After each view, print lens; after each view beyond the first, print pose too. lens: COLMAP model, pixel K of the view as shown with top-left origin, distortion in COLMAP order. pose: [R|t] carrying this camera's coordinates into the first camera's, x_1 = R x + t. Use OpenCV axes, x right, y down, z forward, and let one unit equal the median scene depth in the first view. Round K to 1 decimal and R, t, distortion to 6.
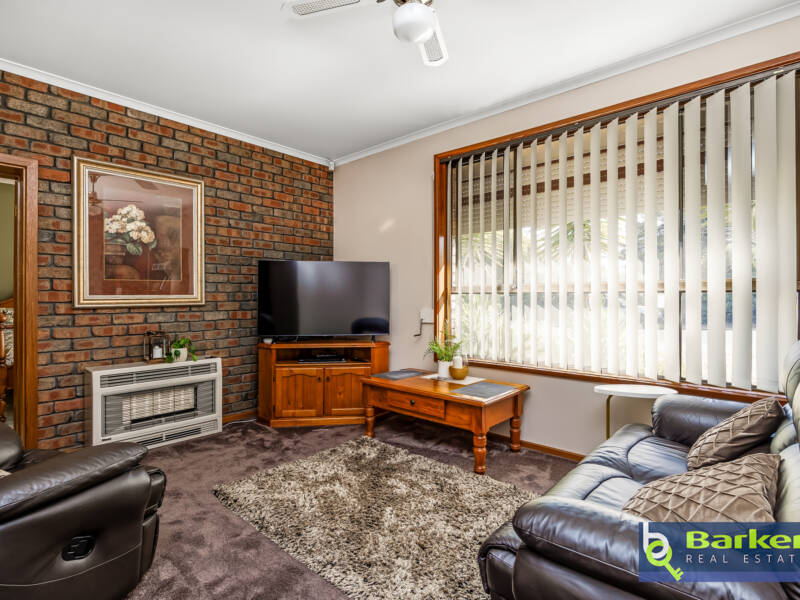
lens RADIAL K [[426.2, 0, 399.2], [0, 426.2, 295.0], [0, 0, 1]] dist [-0.004705, -0.000828]
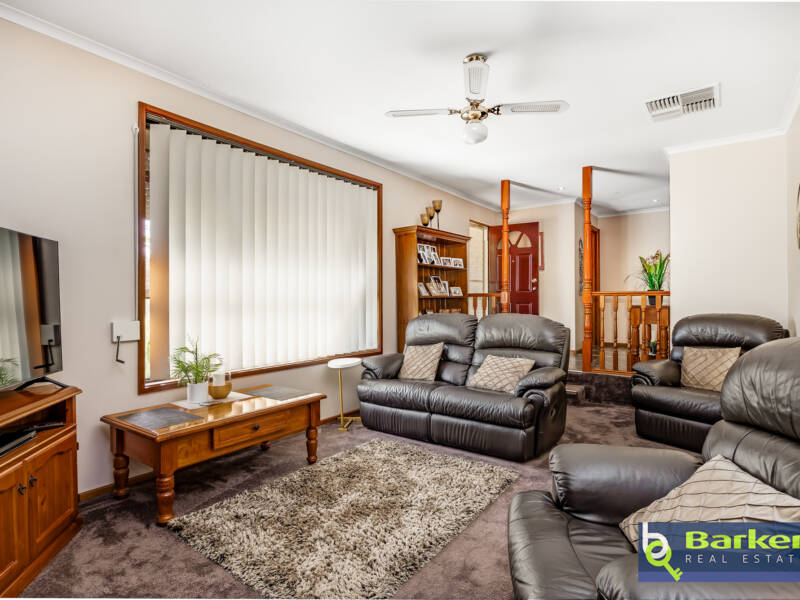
lens RADIAL K [[433.7, 0, 400.0], [0, 433.7, 300.0], [0, 0, 1]] dist [0.000875, 0.000186]
pose [[-0.101758, 0.003437, 0.994803, -0.734287], [-0.001925, 0.999991, -0.003651, 0.001041], [-0.994807, -0.002286, -0.101750, 0.700254]]
